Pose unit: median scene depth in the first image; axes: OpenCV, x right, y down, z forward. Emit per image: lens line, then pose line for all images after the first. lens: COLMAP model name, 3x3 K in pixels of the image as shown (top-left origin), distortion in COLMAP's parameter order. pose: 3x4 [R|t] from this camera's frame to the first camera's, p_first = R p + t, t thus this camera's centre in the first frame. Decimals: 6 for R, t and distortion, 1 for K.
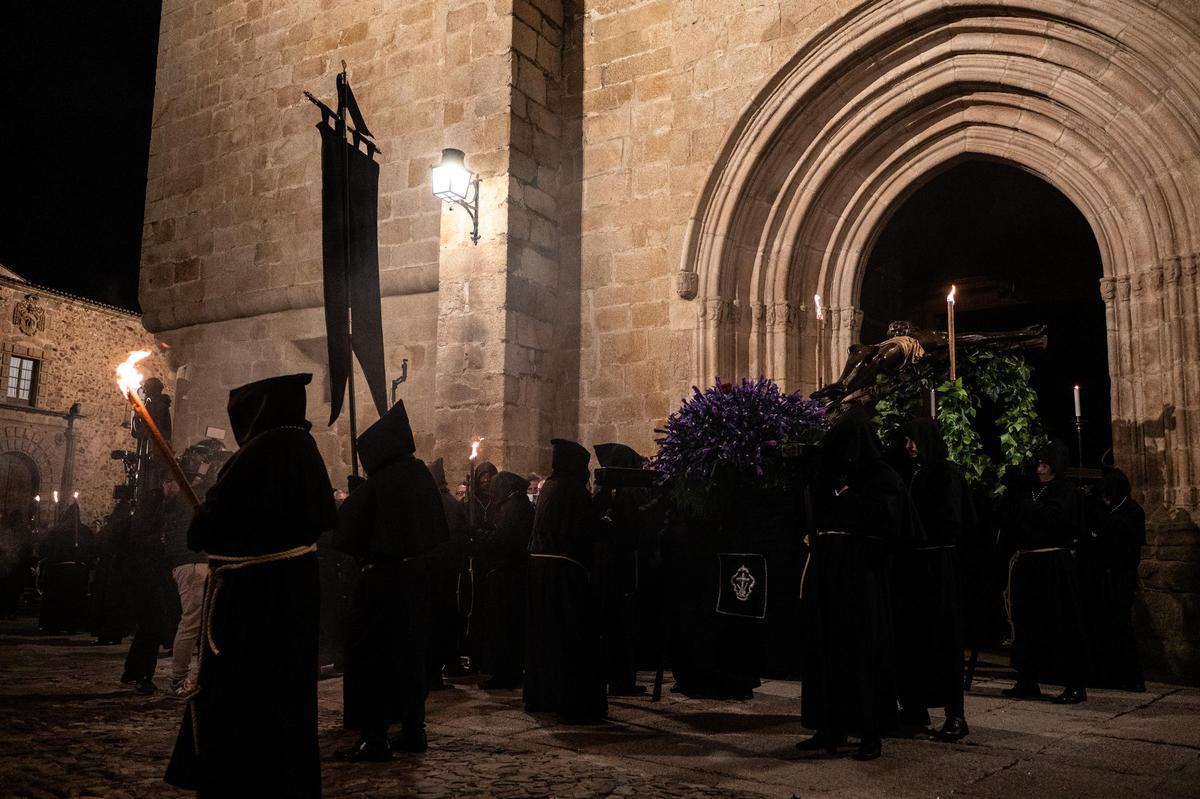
lens RADIAL K [[956.8, 0, 593.8], [0, 956.8, 407.9], [0, 0, 1]] dist [0.003871, -0.007862]
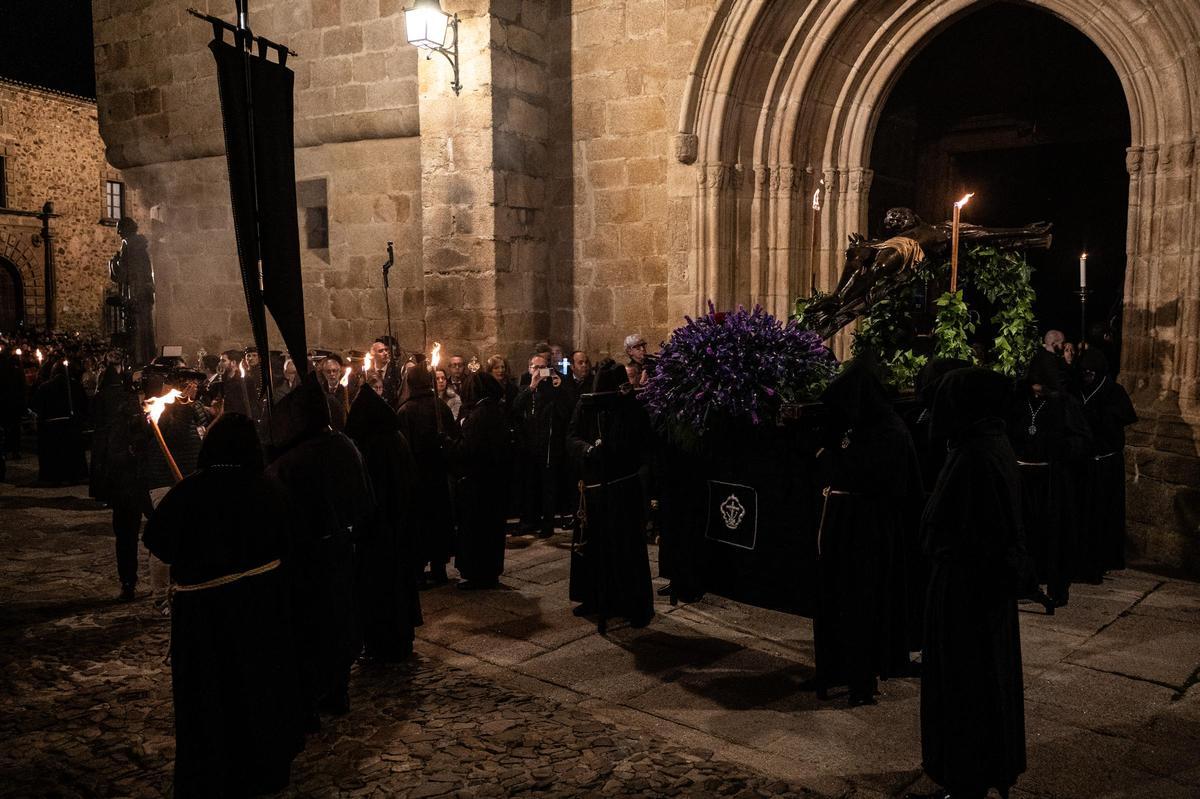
lens RADIAL K [[971.7, 0, 600.0], [0, 971.7, 399.5], [0, 0, 1]] dist [0.004423, -0.008107]
pose [[0.999773, -0.020623, 0.005386, 0.003195], [0.018879, 0.974098, 0.225335, -0.102912], [-0.009894, -0.225182, 0.974266, 0.020600]]
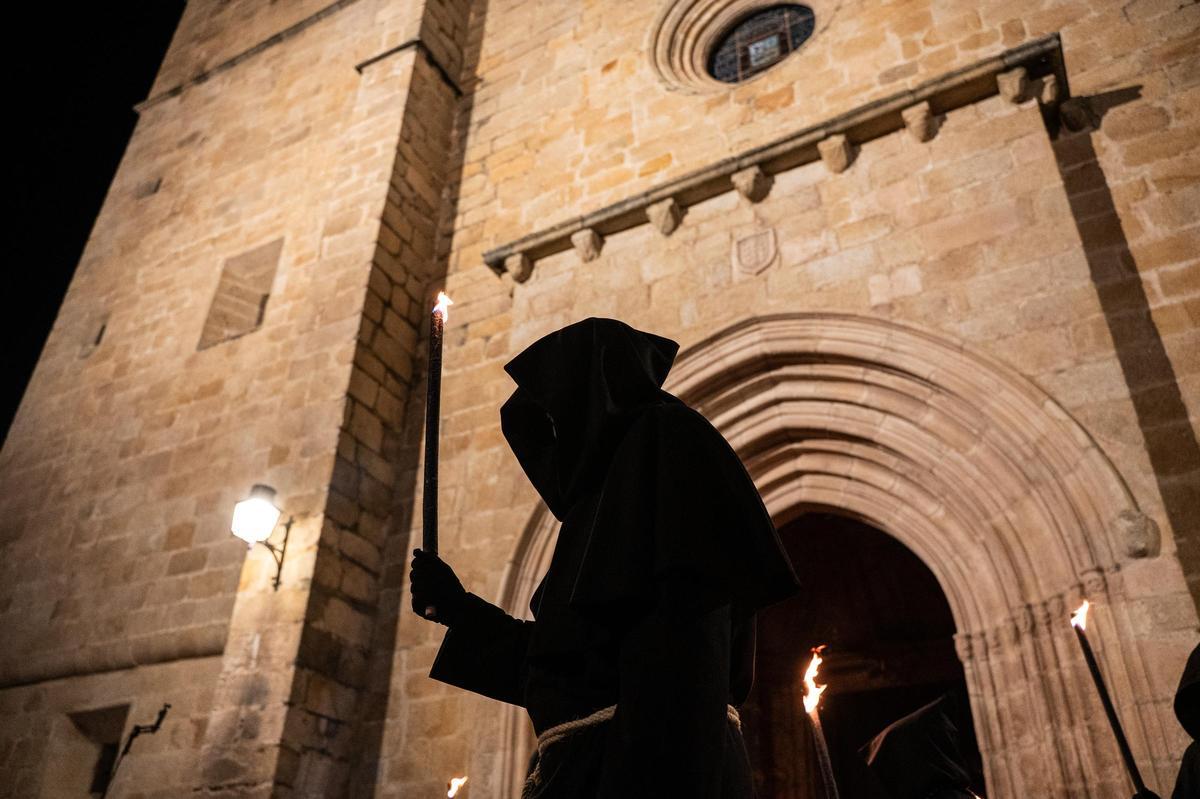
lens RADIAL K [[956.8, 0, 593.8], [0, 956.8, 407.9], [0, 0, 1]] dist [0.003871, -0.007862]
pose [[0.996929, 0.051525, 0.058967, 0.118118], [-0.021592, 0.904707, -0.425487, 0.049312], [-0.075272, 0.422907, 0.903042, 0.123849]]
